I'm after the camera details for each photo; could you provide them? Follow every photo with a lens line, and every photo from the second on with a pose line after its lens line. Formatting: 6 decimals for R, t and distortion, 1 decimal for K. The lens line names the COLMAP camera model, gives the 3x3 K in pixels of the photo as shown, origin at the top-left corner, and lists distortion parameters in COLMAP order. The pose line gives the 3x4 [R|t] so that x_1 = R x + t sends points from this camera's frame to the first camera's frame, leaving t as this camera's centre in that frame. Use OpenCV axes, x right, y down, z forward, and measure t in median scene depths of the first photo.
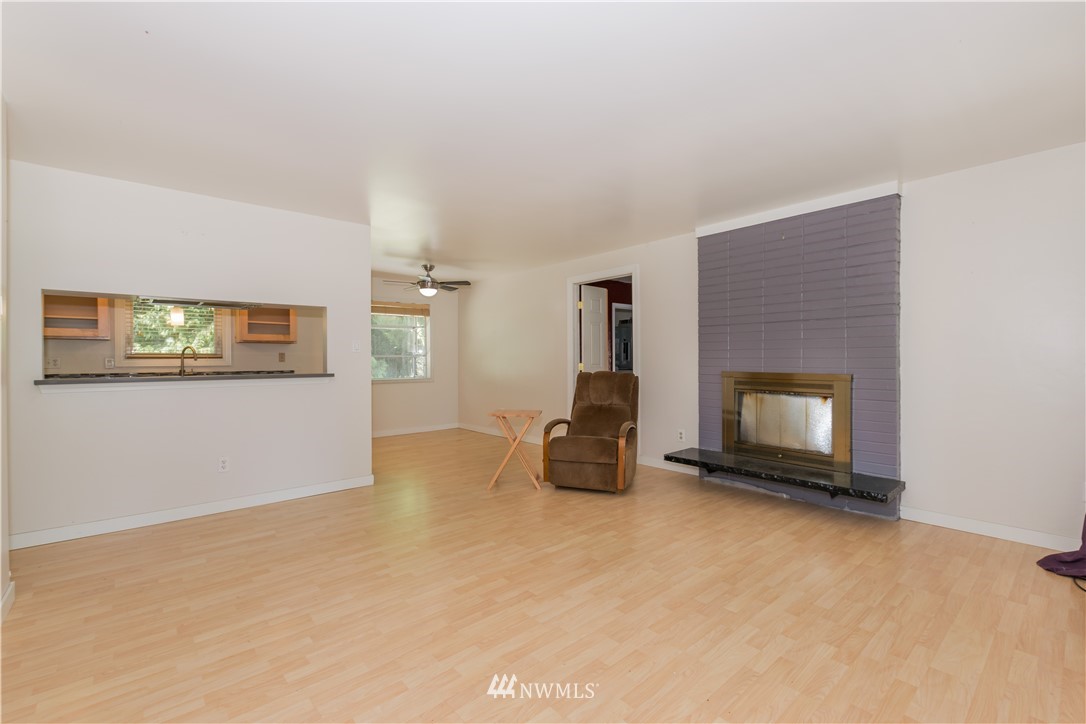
lens RADIAL K [[475.9, 0, 543.0], [0, 475.9, 362.0], [0, 0, 1]] dist [-0.000020, -0.000075]
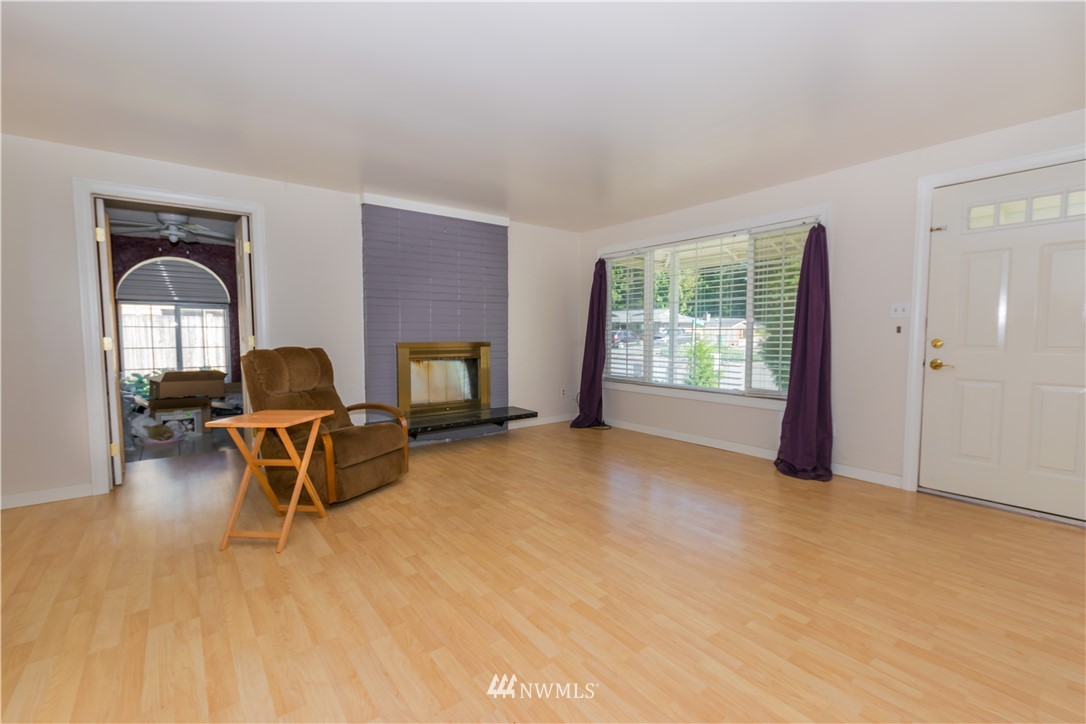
lens RADIAL K [[475.9, 0, 543.0], [0, 475.9, 362.0], [0, 0, 1]] dist [-0.000020, -0.000075]
pose [[0.047985, -0.064529, 0.996761, -0.861027], [0.006801, 0.997909, 0.064276, -0.003459], [-0.998825, 0.003695, 0.048323, 0.823538]]
